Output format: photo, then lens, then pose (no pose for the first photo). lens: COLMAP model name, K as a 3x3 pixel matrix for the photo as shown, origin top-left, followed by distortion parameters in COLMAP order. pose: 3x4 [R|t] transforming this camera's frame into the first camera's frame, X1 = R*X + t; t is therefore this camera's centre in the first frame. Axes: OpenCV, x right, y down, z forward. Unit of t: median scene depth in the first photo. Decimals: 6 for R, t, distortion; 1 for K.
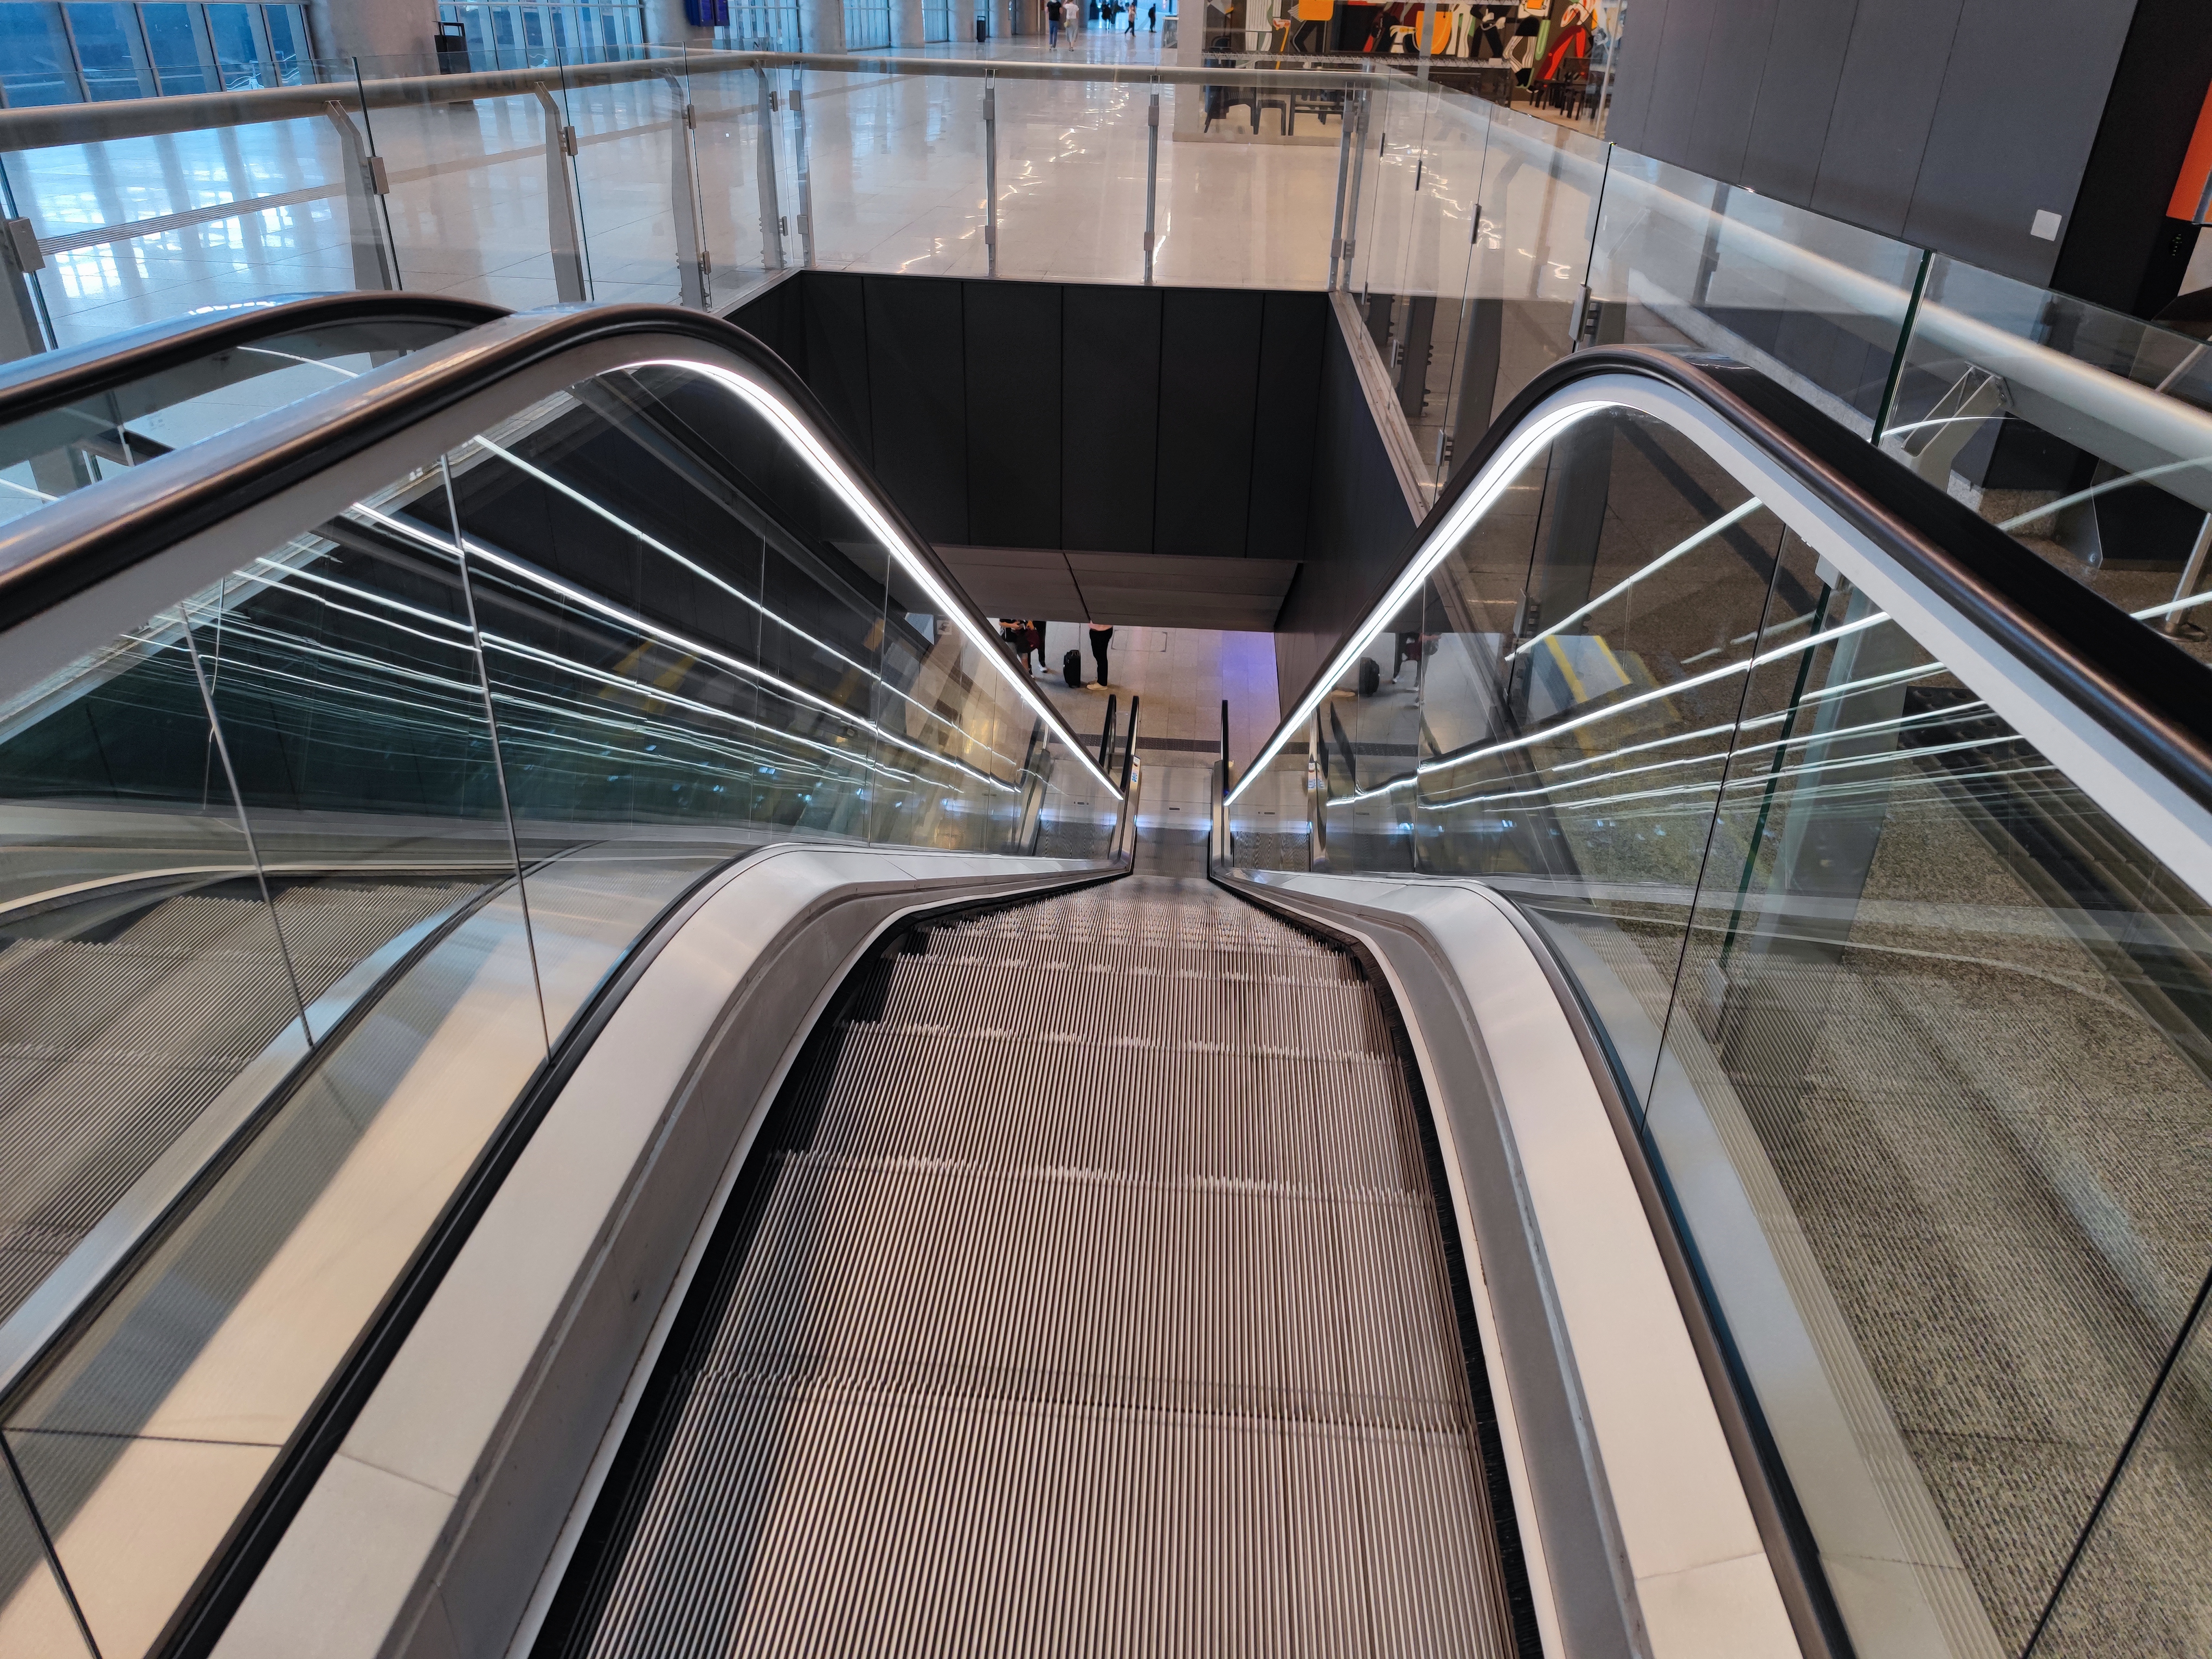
lens RADIAL K [[1482.6, 0, 1106.0], [0, 1482.6, 829.5], [0, 0, 1]] dist [0.058442, -0.001763]
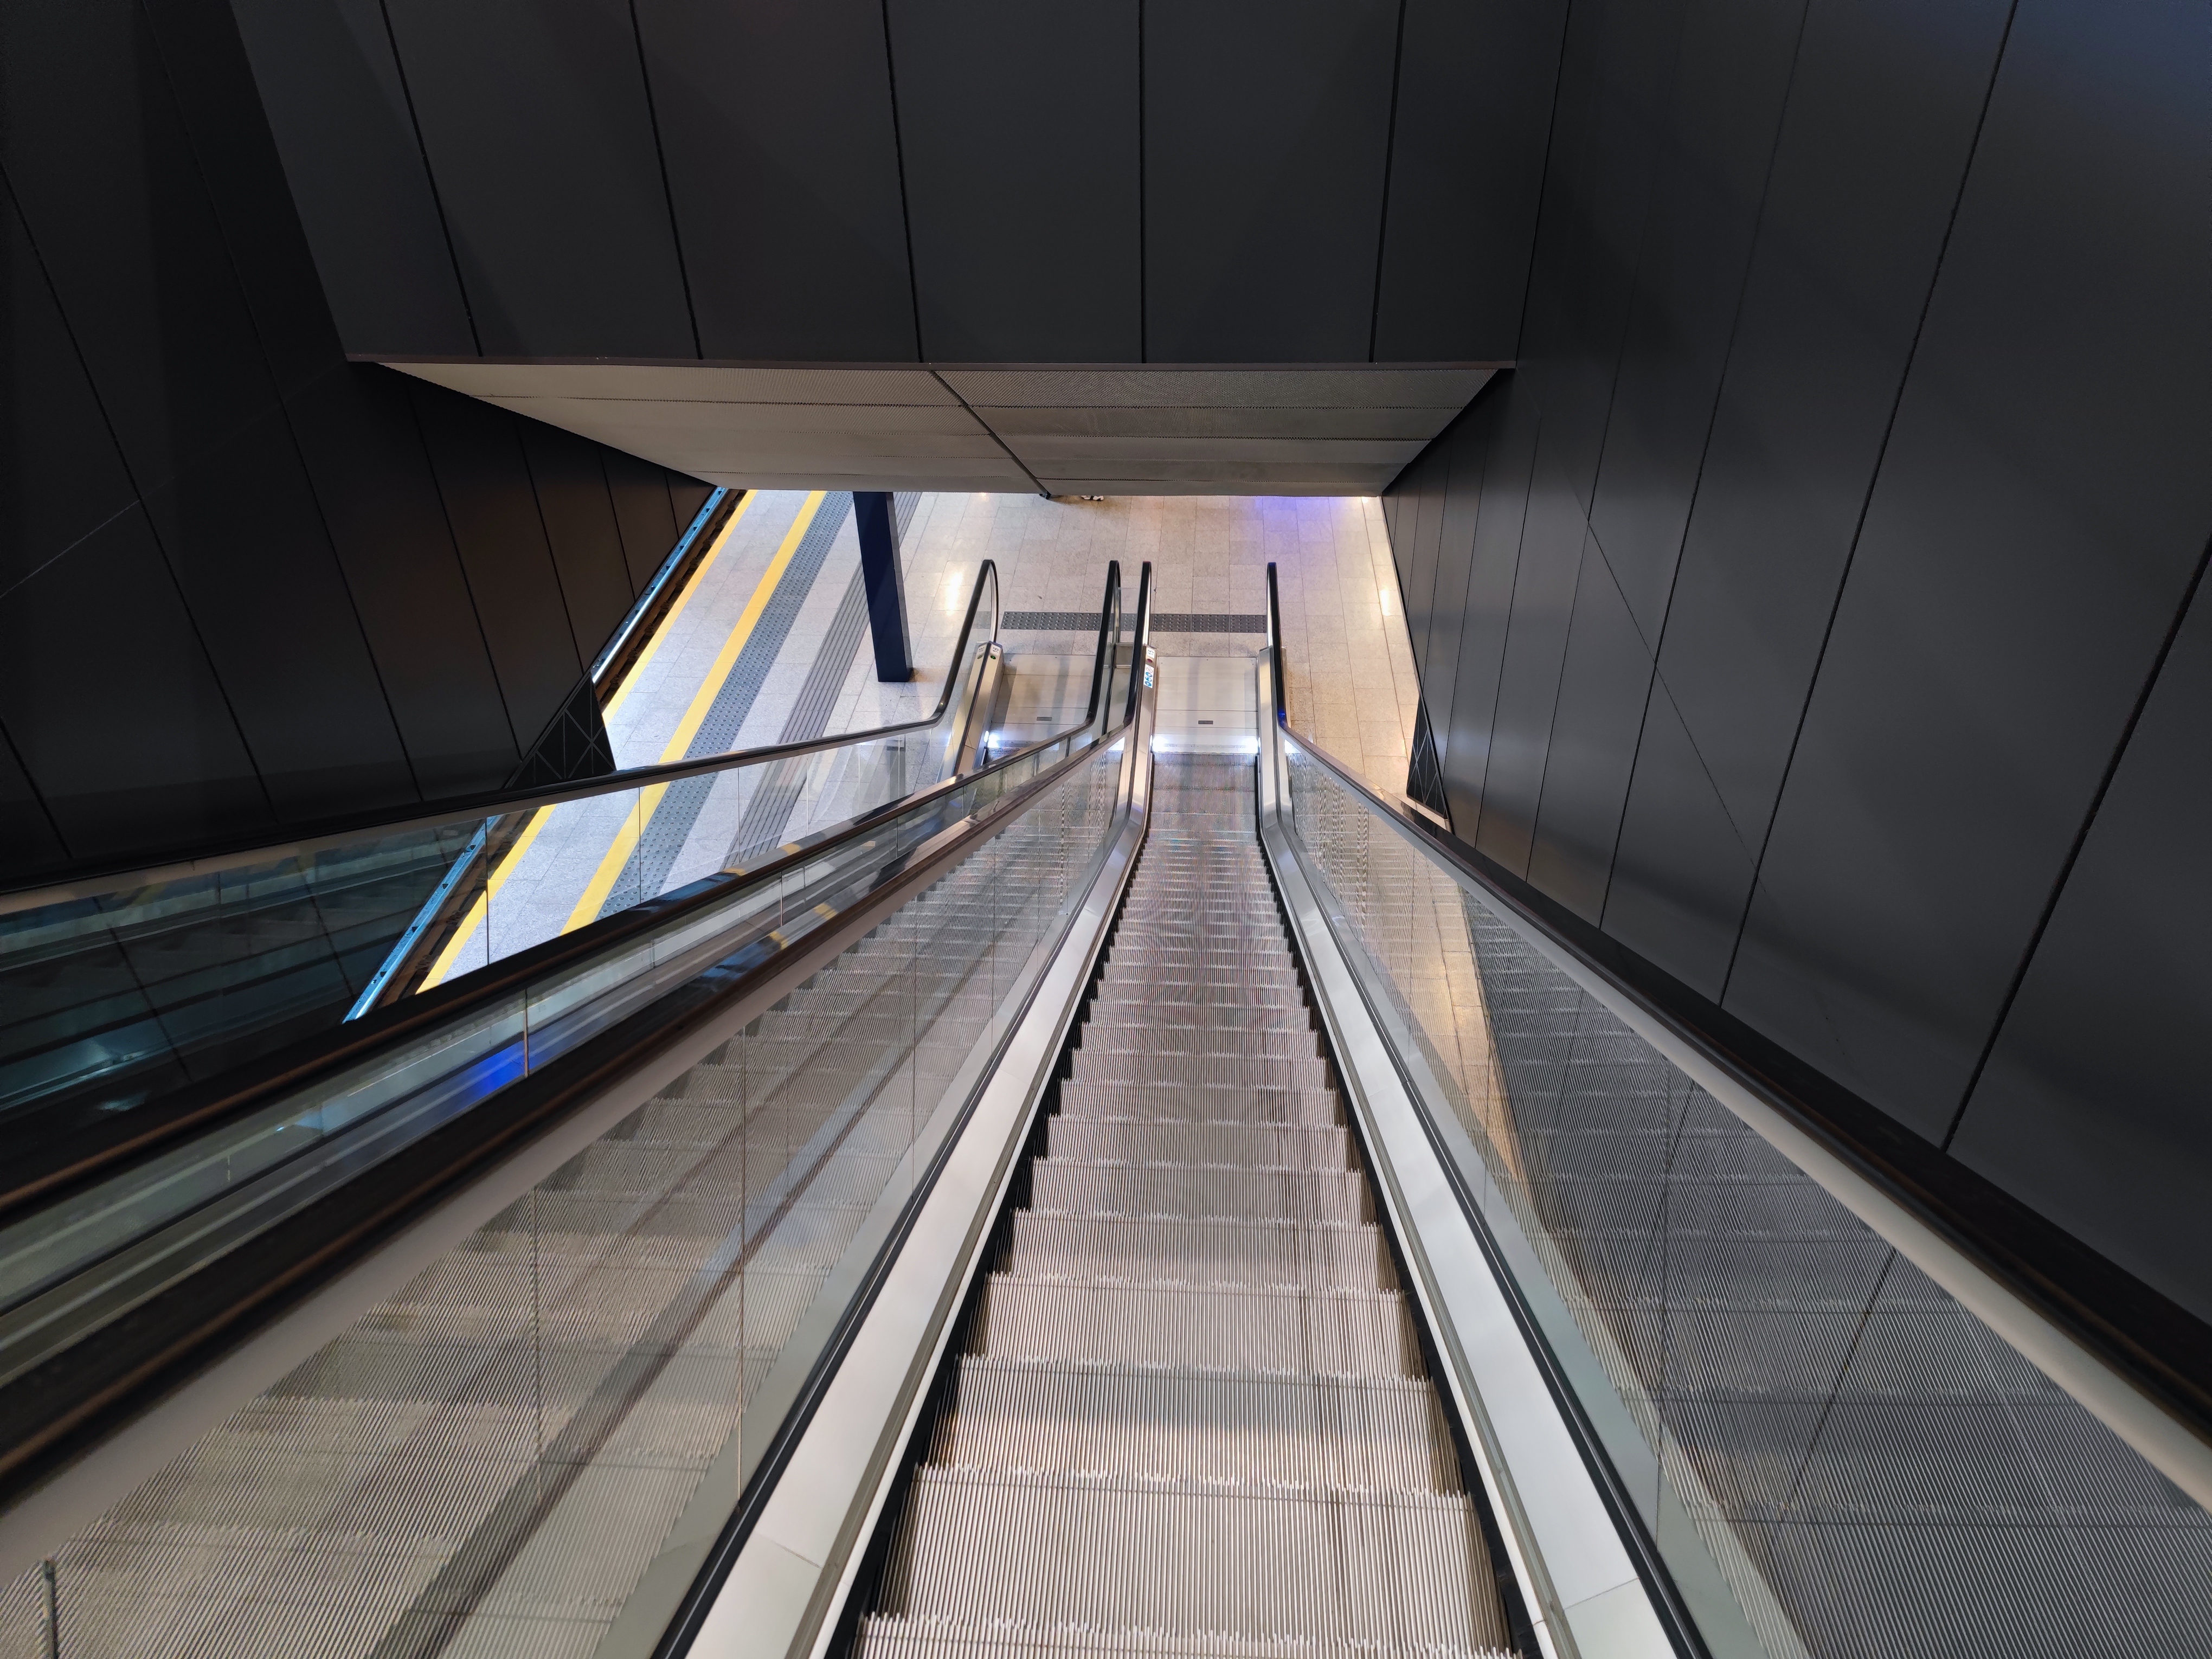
lens RADIAL K [[1482.6, 0, 1106.0], [0, 1482.6, 829.5], [0, 0, 1]] dist [0.058442, -0.001763]
pose [[0.999074, -0.036717, -0.022433, 0.012065], [0.039252, 0.991299, 0.125640, -0.052868], [0.017624, -0.126404, 0.991822, 0.277570]]
